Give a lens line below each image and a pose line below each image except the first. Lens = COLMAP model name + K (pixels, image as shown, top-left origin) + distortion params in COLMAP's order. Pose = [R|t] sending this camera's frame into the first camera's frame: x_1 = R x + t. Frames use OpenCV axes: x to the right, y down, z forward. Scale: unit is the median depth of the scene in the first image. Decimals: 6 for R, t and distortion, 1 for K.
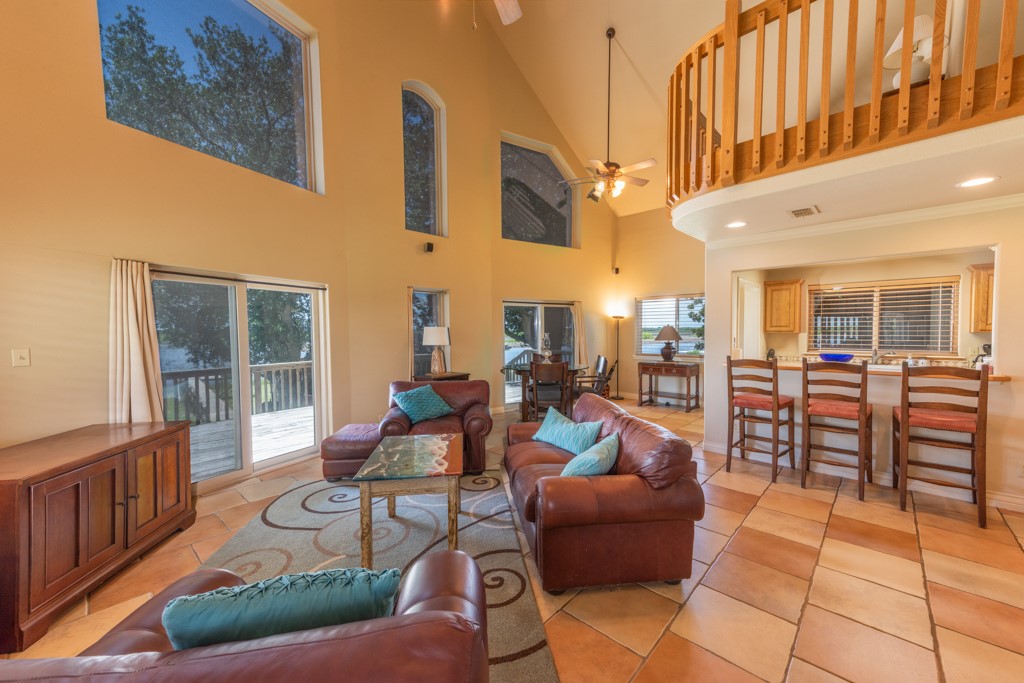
lens RADIAL K [[398.1, 0, 514.9], [0, 398.1, 339.3], [0, 0, 1]] dist [0.031130, -0.000153]
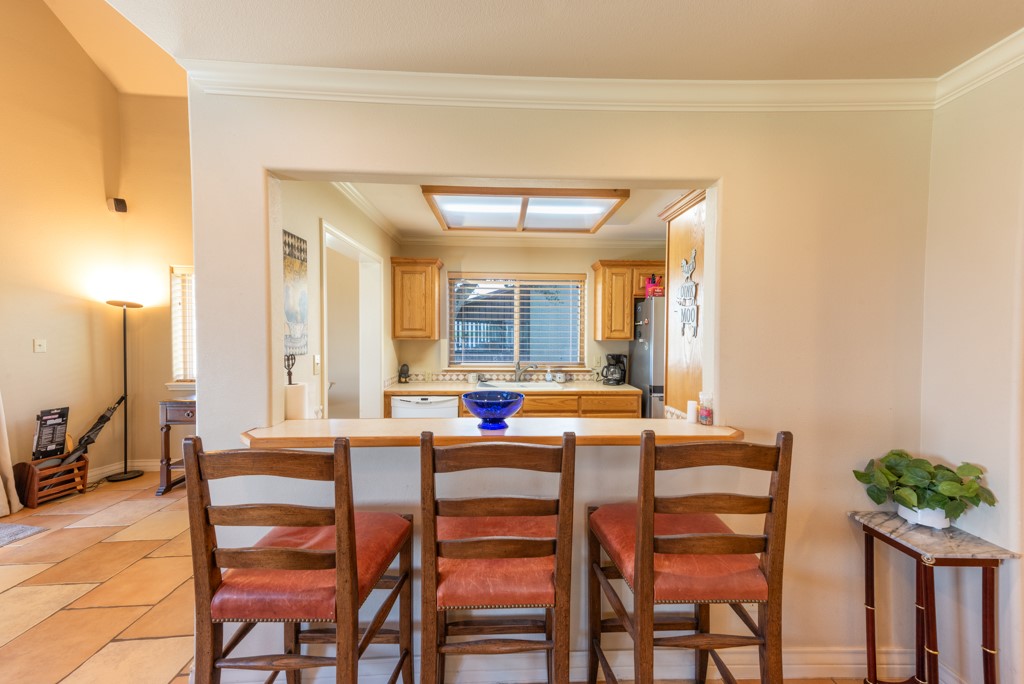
lens RADIAL K [[398.1, 0, 514.9], [0, 398.1, 339.8], [0, 0, 1]] dist [0.031130, -0.000153]
pose [[0.710048, -0.002359, 0.704149, 0.342237], [0.004975, 0.999986, -0.001666, -0.014538], [-0.704135, 0.004686, 0.710050, 0.459075]]
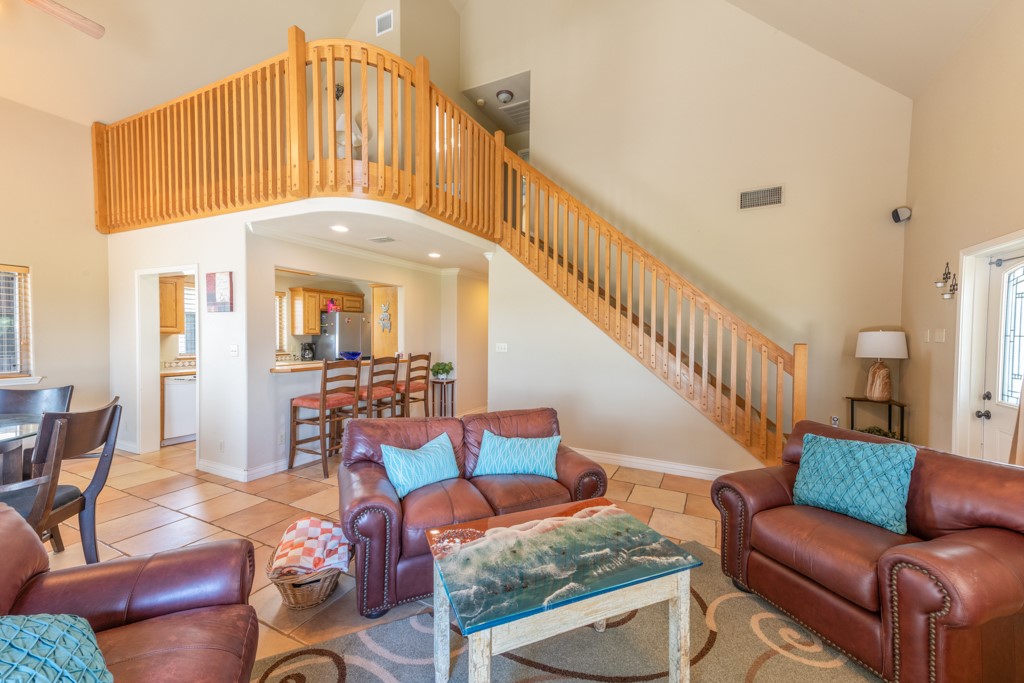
lens RADIAL K [[398.1, 0, 514.9], [0, 398.1, 339.3], [0, 0, 1]] dist [0.031130, -0.000153]
pose [[-0.266980, -0.011310, 0.963636, -0.364256], [0.013275, 0.999793, 0.015413, -0.010404], [-0.963611, 0.016908, -0.266775, 0.561194]]
